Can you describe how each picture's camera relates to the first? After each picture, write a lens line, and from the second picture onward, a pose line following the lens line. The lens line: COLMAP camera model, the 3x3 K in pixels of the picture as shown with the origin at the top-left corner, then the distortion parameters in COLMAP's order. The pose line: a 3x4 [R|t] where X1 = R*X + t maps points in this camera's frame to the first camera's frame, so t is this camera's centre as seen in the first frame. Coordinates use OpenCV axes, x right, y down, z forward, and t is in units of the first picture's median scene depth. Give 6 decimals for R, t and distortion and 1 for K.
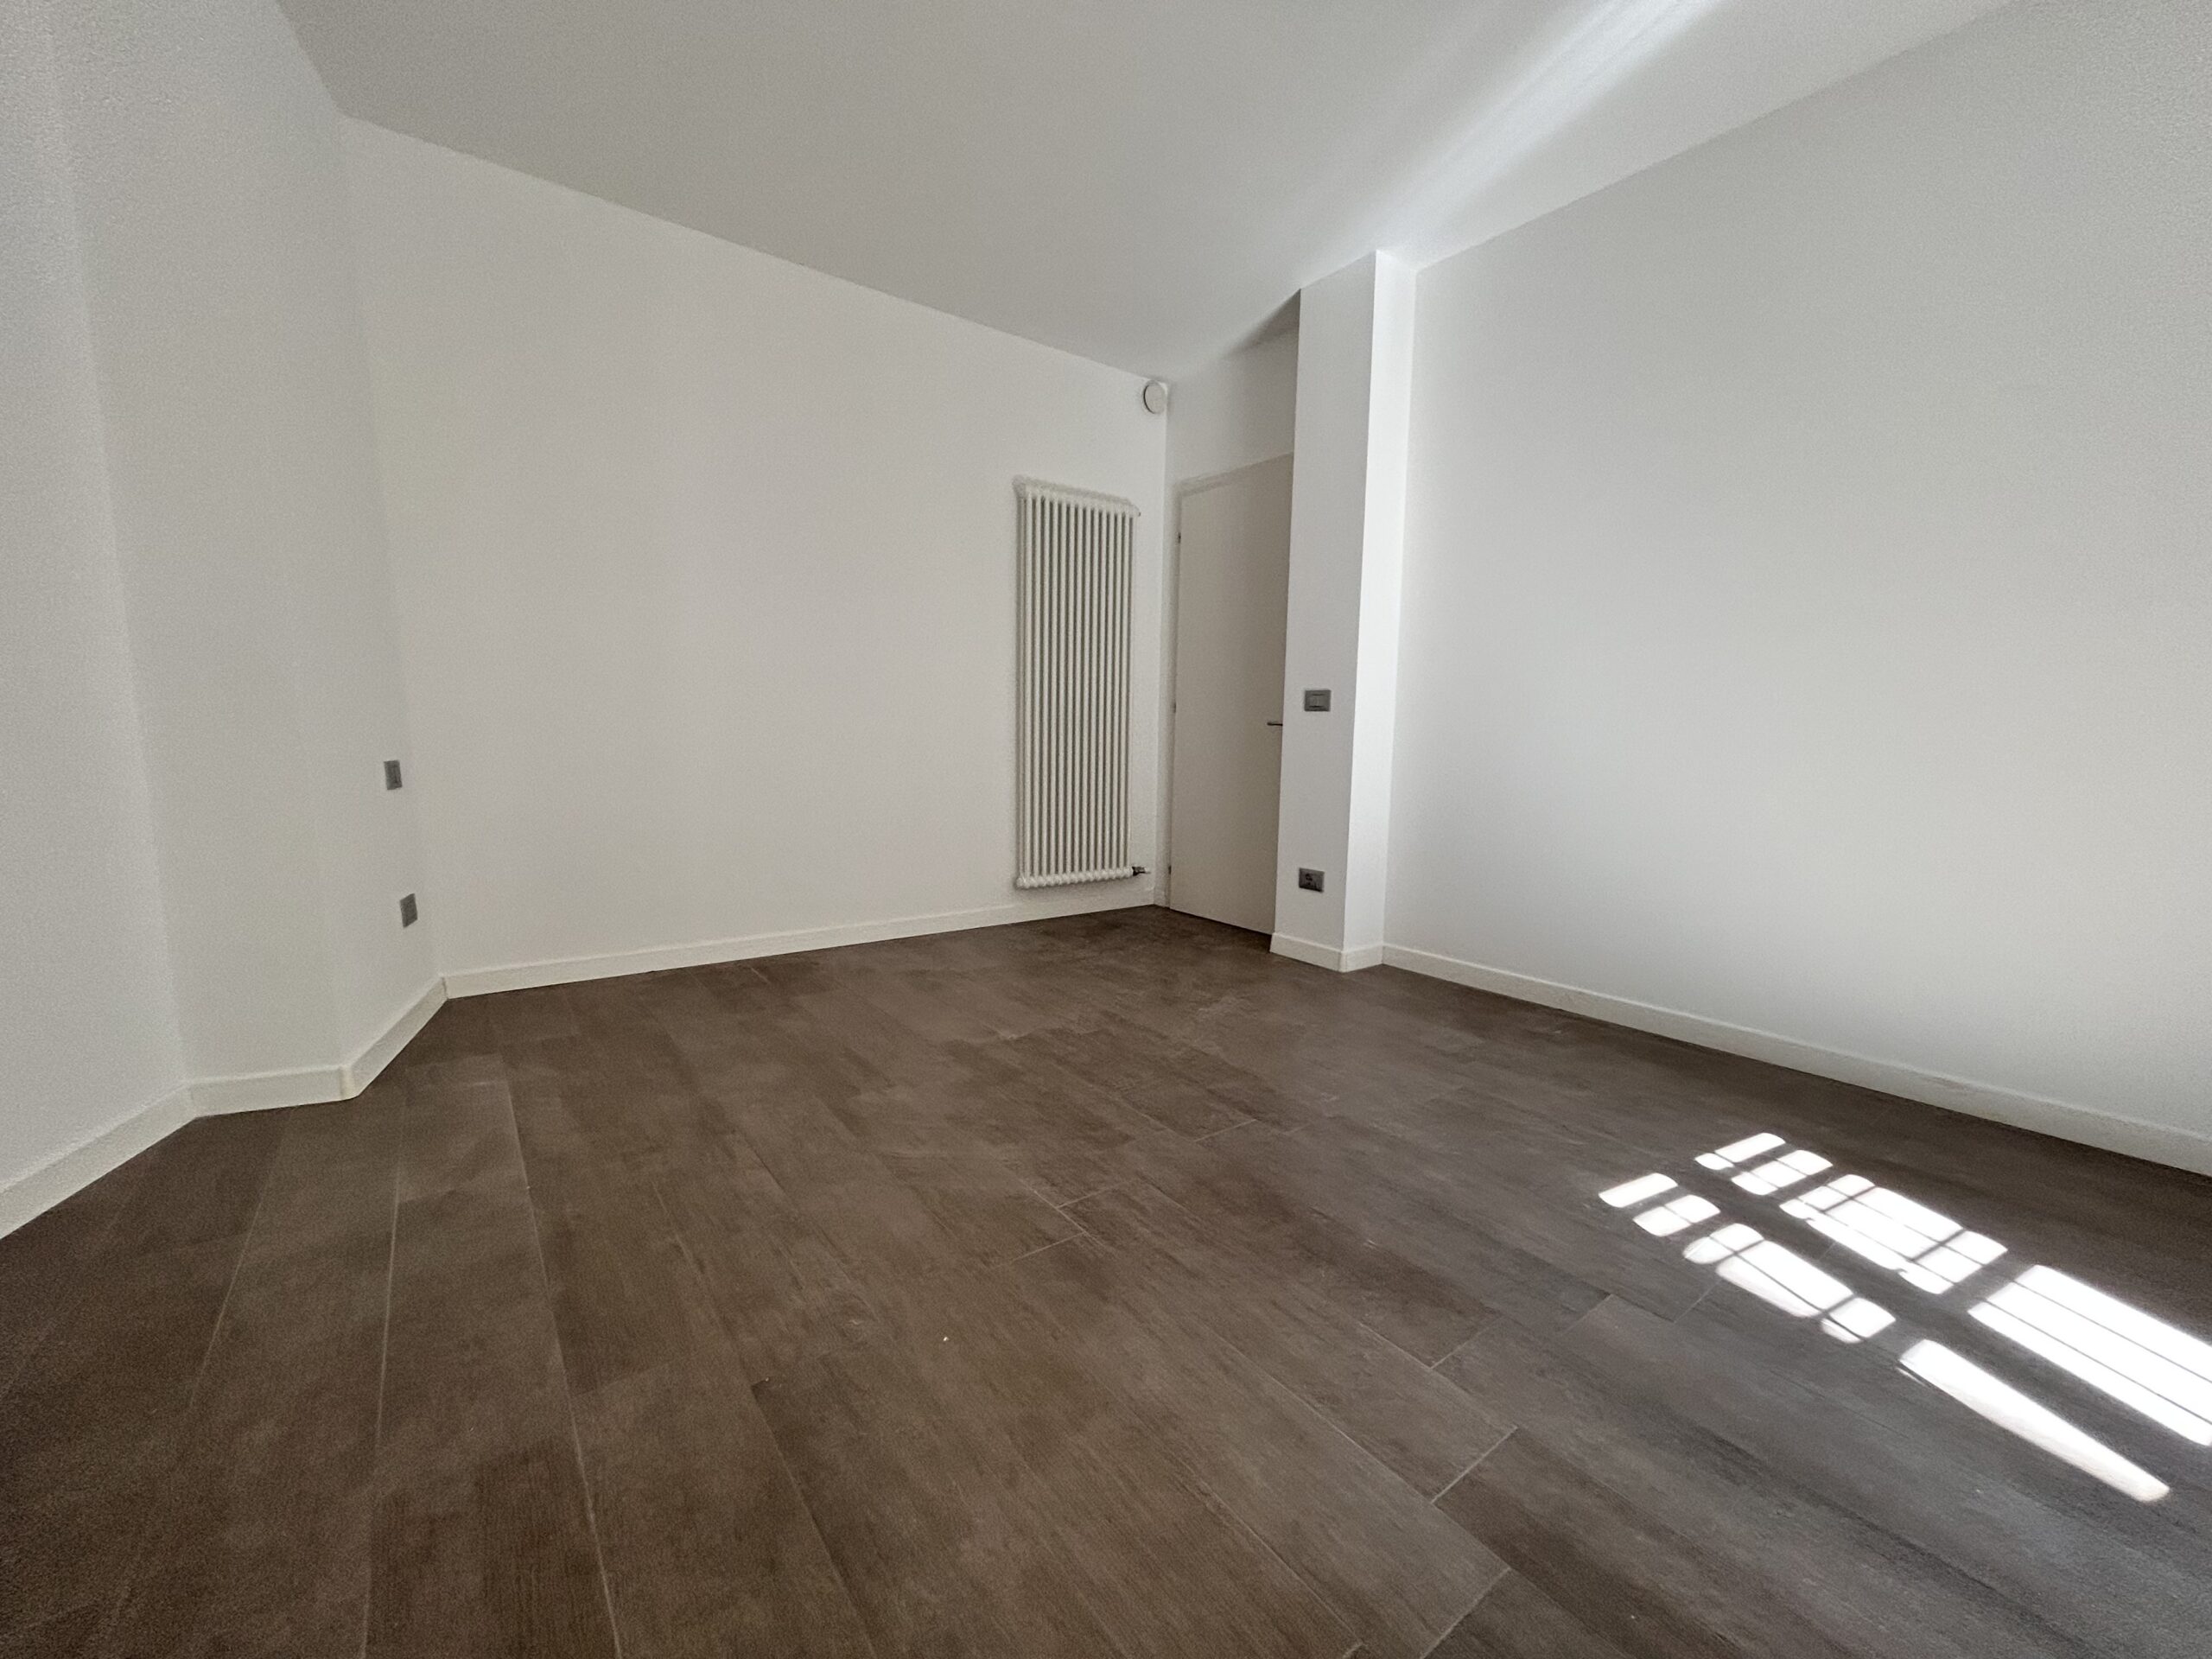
lens RADIAL K [[889.0, 0, 1106.2], [0, 889.0, 831.6], [0, 0, 1]] dist [0.000808, -0.000001]
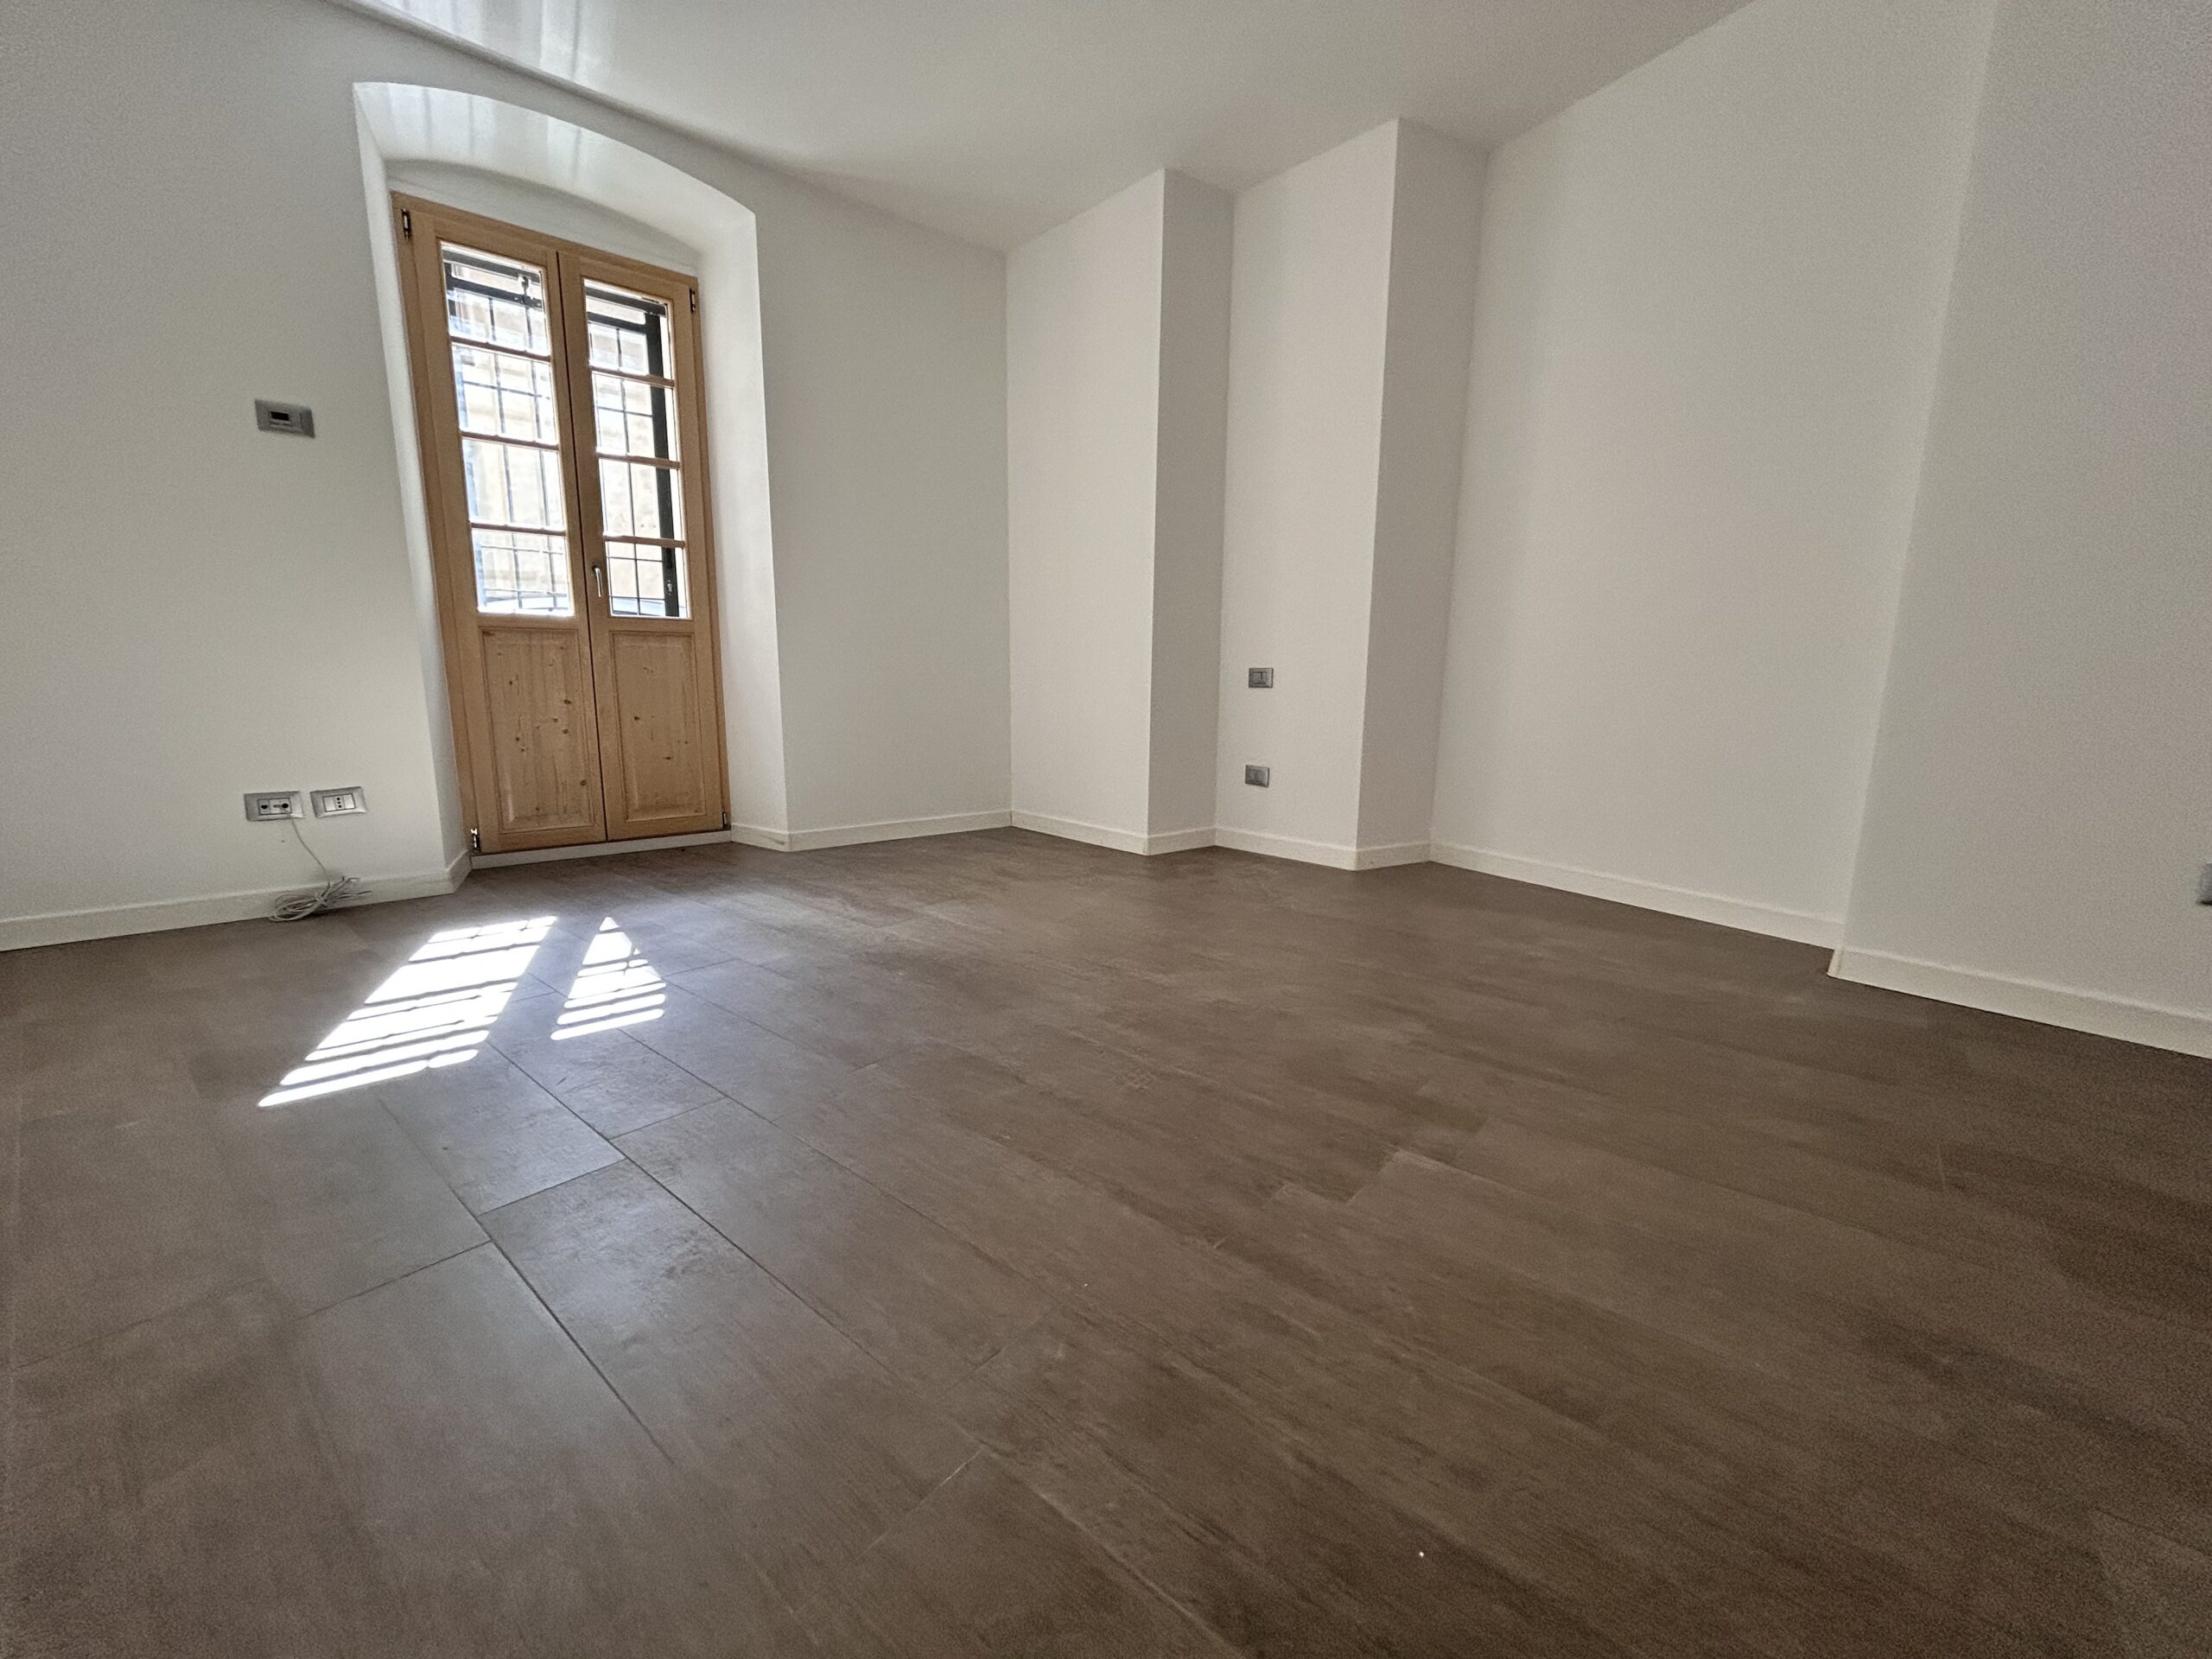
lens RADIAL K [[889.0, 0, 1107.2], [0, 889.0, 815.8], [0, 0, 1]] dist [0.000808, -0.000001]
pose [[-0.972480, 0.010349, -0.232754, 0.279368], [-0.050762, 0.965601, 0.255025, -0.135920], [0.227387, 0.259821, -0.938503, 2.129455]]
